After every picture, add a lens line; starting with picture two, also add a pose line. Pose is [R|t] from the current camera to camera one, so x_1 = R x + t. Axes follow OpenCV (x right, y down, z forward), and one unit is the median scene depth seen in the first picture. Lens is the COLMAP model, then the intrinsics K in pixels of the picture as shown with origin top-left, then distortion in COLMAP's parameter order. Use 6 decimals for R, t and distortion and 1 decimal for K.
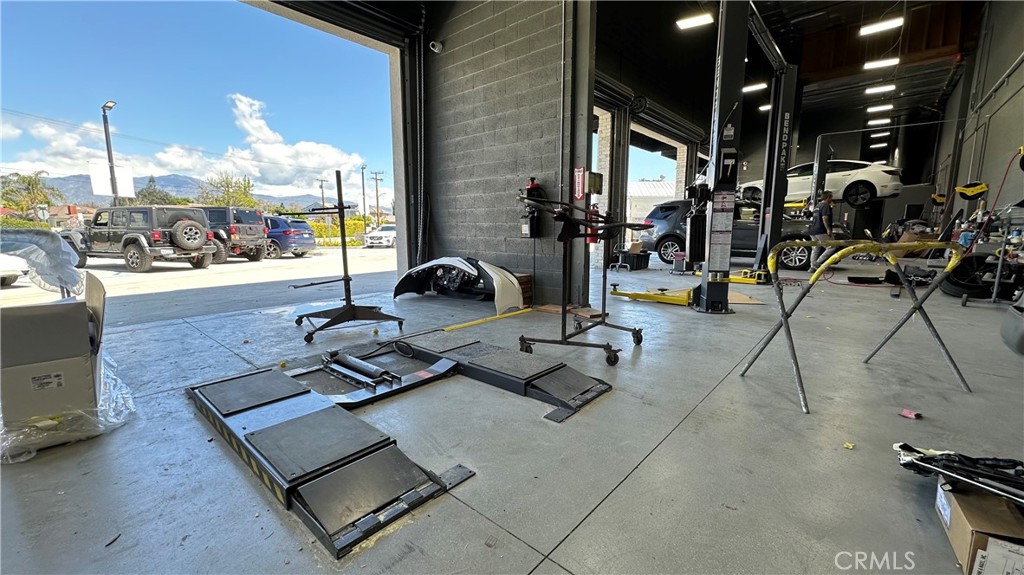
lens RADIAL K [[405.2, 0, 513.3], [0, 405.2, 286.7], [0, 0, 1]] dist [-0.001032, 0.000063]
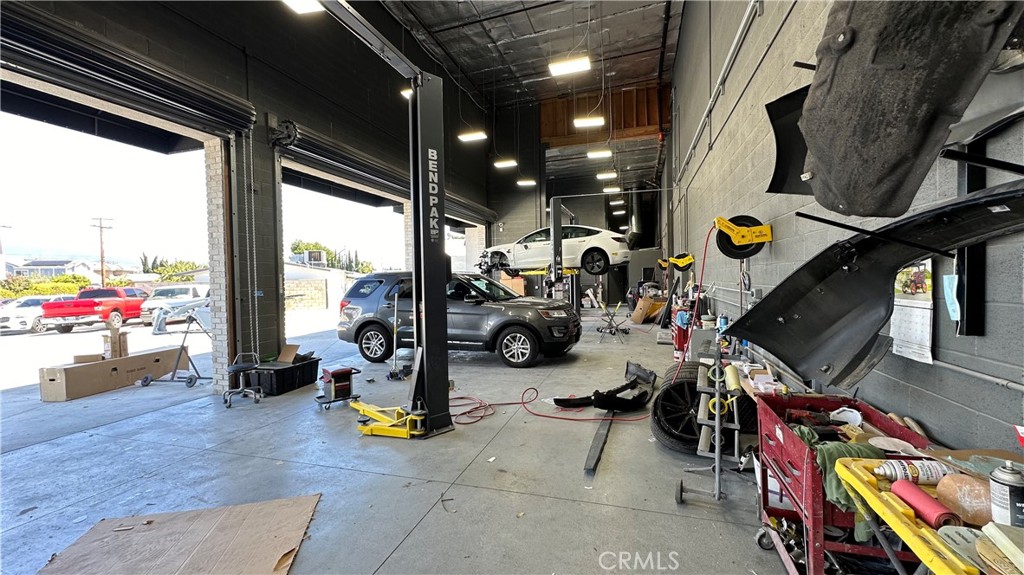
lens RADIAL K [[405.2, 0, 509.1], [0, 405.2, 287.8], [0, 0, 1]] dist [-0.001032, 0.000063]
pose [[0.915253, -0.028101, 0.401897, 0.298939], [0.078490, 0.990887, -0.109464, -0.082919], [-0.395159, 0.131732, 0.909118, 0.240976]]
